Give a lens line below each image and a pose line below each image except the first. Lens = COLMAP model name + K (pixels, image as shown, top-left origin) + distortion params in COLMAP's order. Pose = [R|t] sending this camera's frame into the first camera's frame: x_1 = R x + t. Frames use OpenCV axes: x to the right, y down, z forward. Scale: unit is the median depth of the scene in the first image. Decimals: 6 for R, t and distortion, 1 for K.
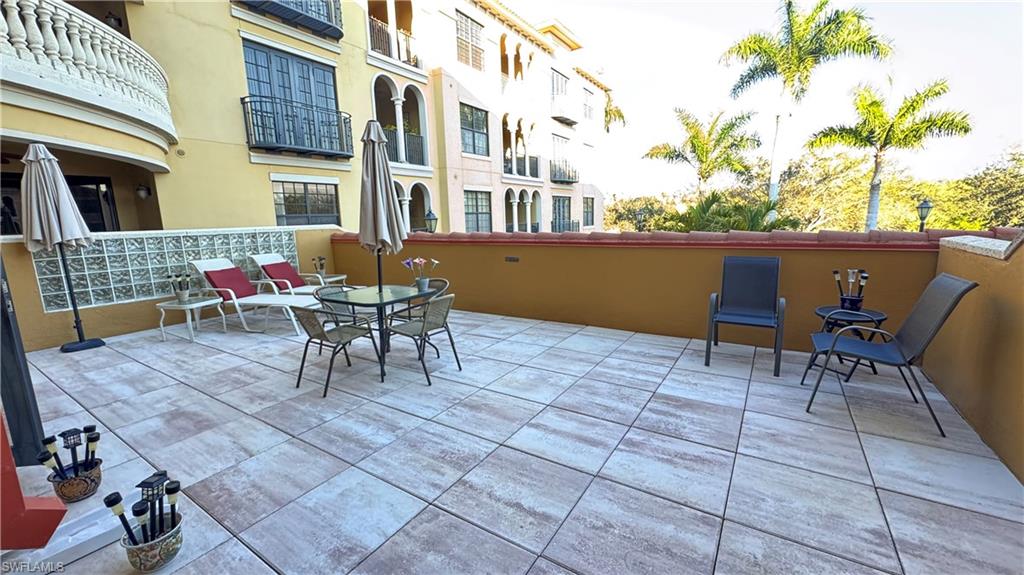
lens RADIAL K [[408.0, 0, 513.1], [0, 408.0, 286.6], [0, 0, 1]] dist [-0.005439, 0.000525]
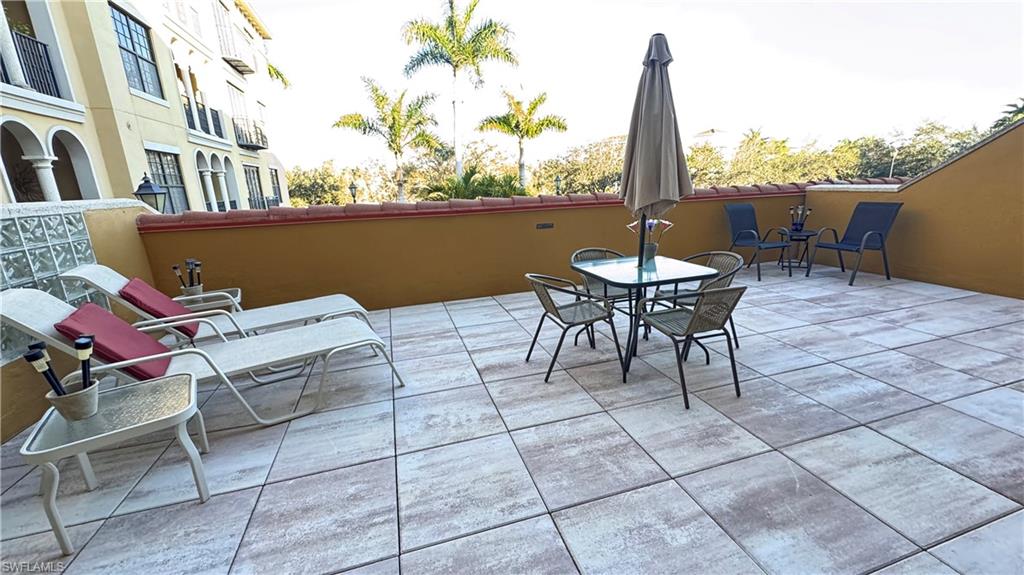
lens RADIAL K [[408.0, 0, 510.7], [0, 408.0, 287.5], [0, 0, 1]] dist [-0.005439, 0.000525]
pose [[0.646442, -0.187348, 0.739604, -1.024851], [0.145847, 0.981851, 0.121236, -0.073217], [-0.748894, 0.029497, 0.662033, 0.642964]]
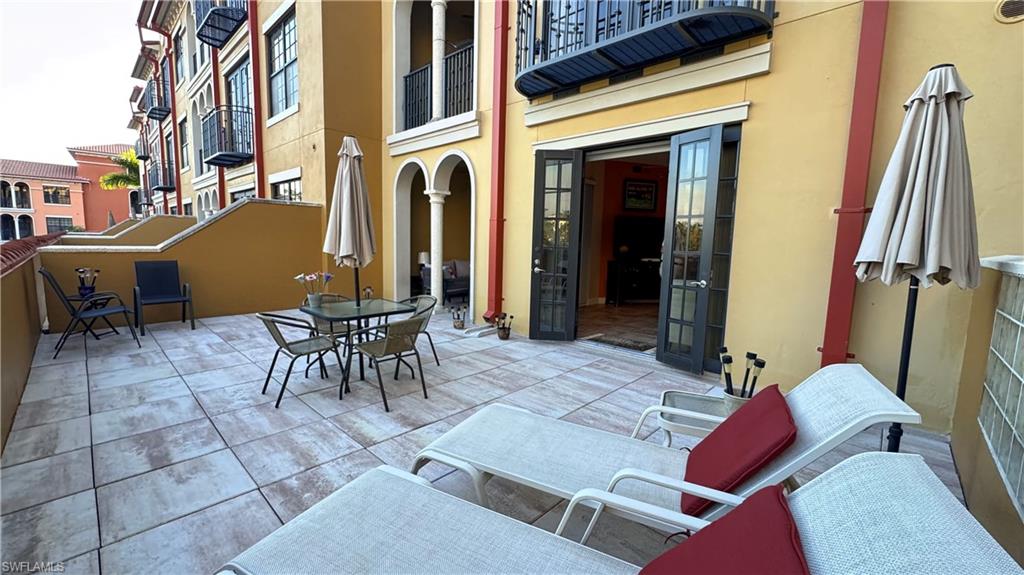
lens RADIAL K [[408.0, 0, 512.5], [0, 408.0, 288.3], [0, 0, 1]] dist [-0.005439, 0.000525]
pose [[-0.983387, -0.016630, 0.180759, -0.831219], [0.034111, 0.961124, 0.274003, -0.271723], [-0.178288, 0.275617, -0.944589, 1.771870]]
